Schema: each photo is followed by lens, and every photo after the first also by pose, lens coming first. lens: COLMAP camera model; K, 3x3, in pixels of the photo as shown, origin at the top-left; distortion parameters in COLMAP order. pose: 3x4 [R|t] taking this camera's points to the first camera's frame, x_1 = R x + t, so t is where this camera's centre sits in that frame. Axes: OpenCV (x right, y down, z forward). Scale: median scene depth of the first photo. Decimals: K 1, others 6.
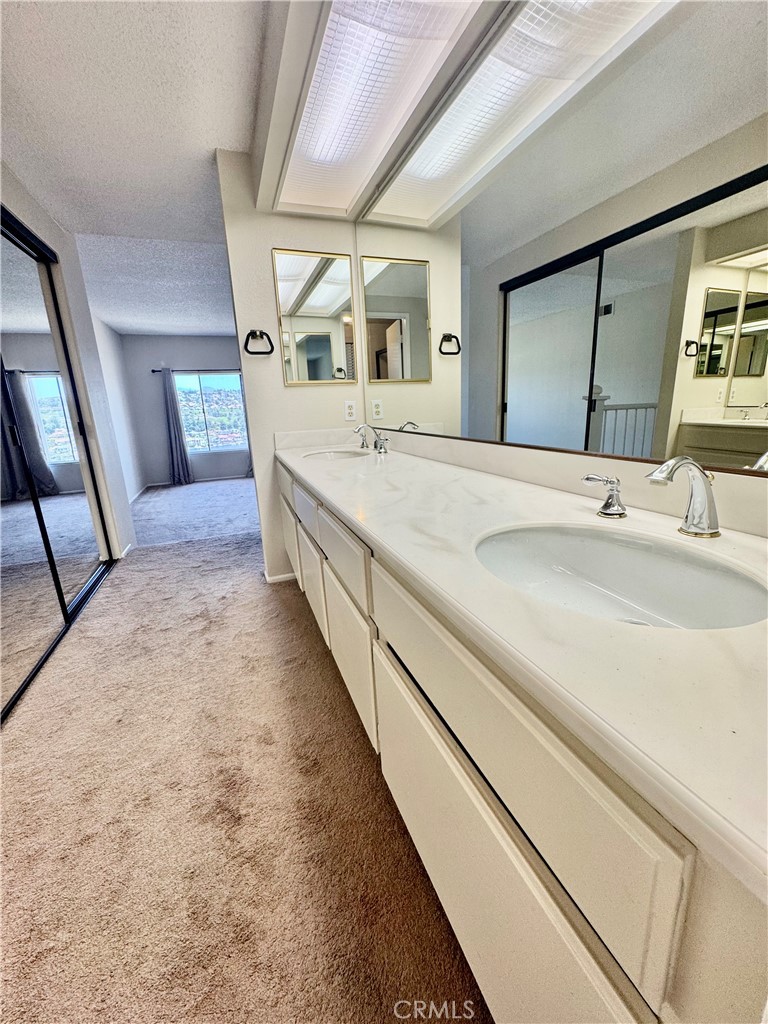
lens RADIAL K [[412.4, 0, 384.0], [0, 412.4, 512.0], [0, 0, 1]] dist [-0.001253, -0.000080]
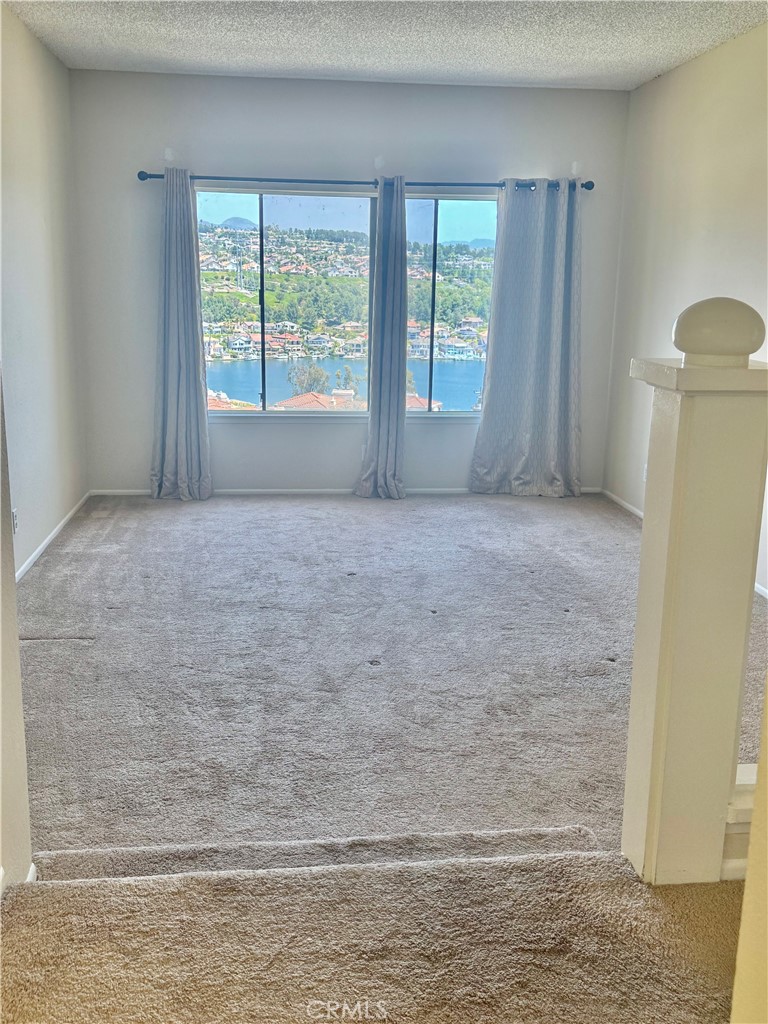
lens RADIAL K [[1019.9, 0, 384.0], [0, 1019.9, 512.0], [0, 0, 1]] dist [0.117508, -0.010600]
pose [[0.966214, 0.117552, -0.229373, -0.145229], [-0.124806, 0.992030, -0.017323, -0.077295], [0.225508, 0.045365, 0.973184, 0.227731]]
